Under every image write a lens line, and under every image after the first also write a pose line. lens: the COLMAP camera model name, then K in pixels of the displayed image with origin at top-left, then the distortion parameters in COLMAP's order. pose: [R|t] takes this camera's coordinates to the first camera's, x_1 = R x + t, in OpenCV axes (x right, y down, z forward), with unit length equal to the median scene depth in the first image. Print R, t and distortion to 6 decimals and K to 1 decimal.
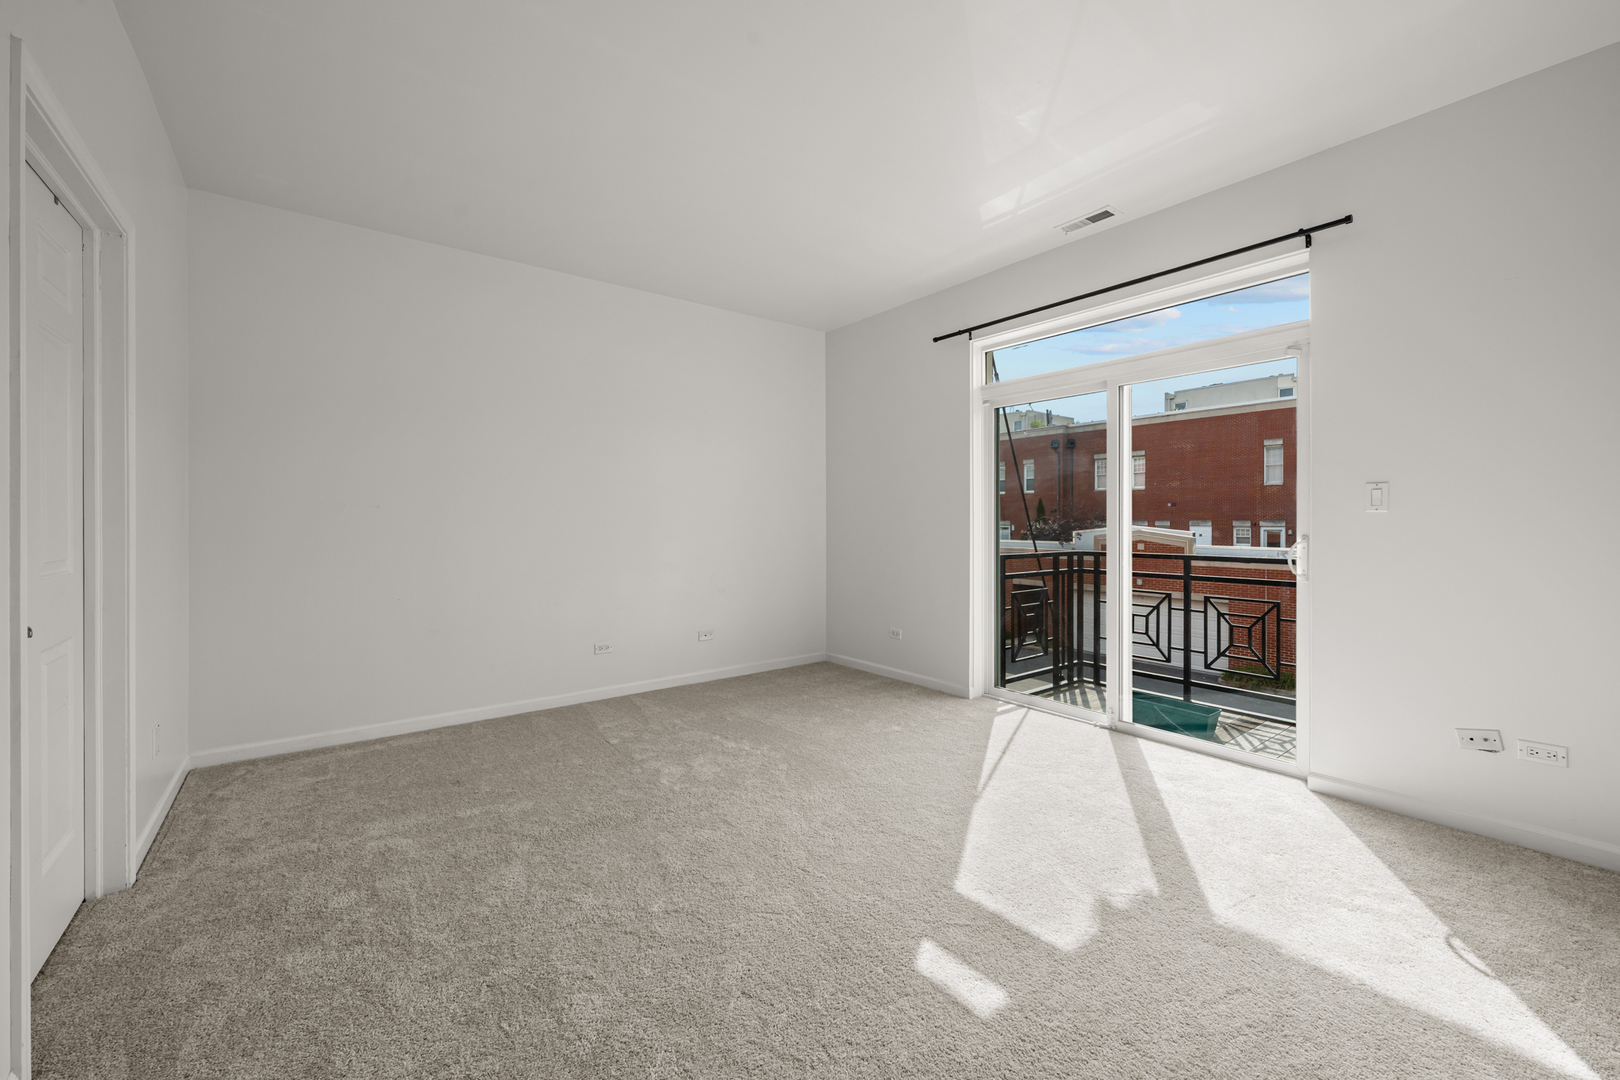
lens RADIAL K [[642.8, 0, 814.8], [0, 642.8, 521.9], [0, 0, 1]] dist [-0.000999, 0.000673]
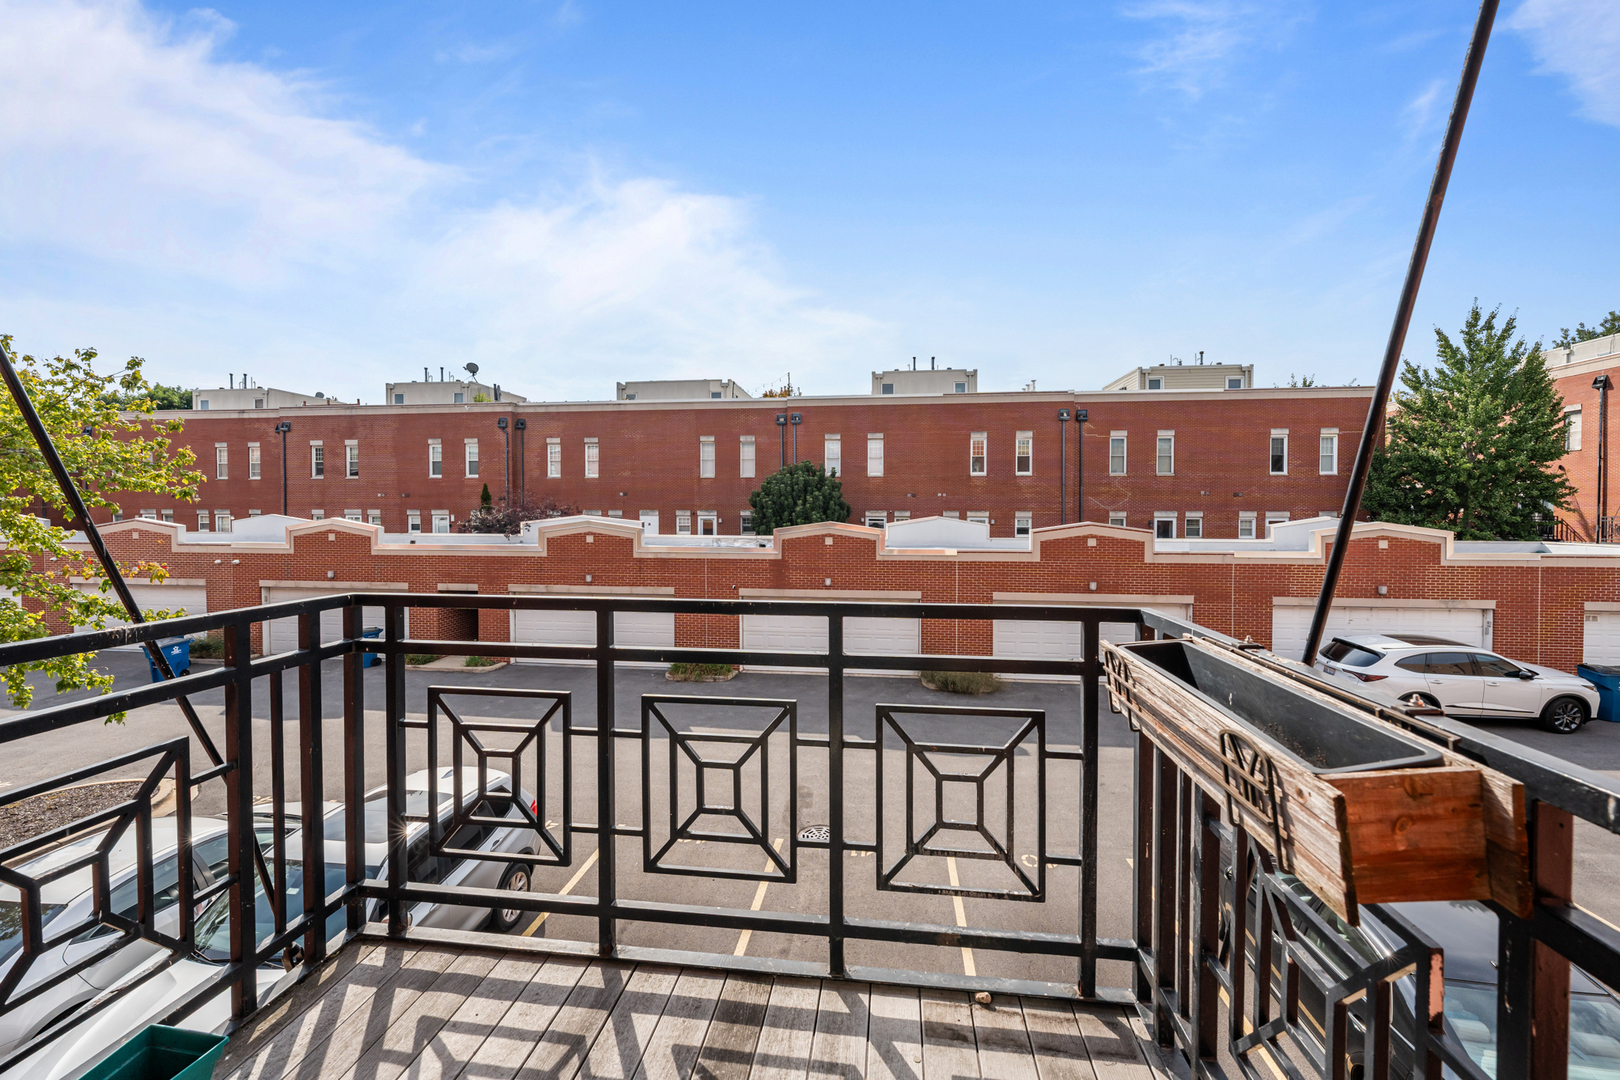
lens RADIAL K [[642.8, 0, 814.8], [0, 642.8, 521.9], [0, 0, 1]] dist [-0.000999, 0.000673]
pose [[0.702307, -0.011557, 0.711780, 0.341506], [-0.000734, 0.999856, 0.016958, -0.003101], [-0.711874, -0.012432, 0.702198, 0.552349]]
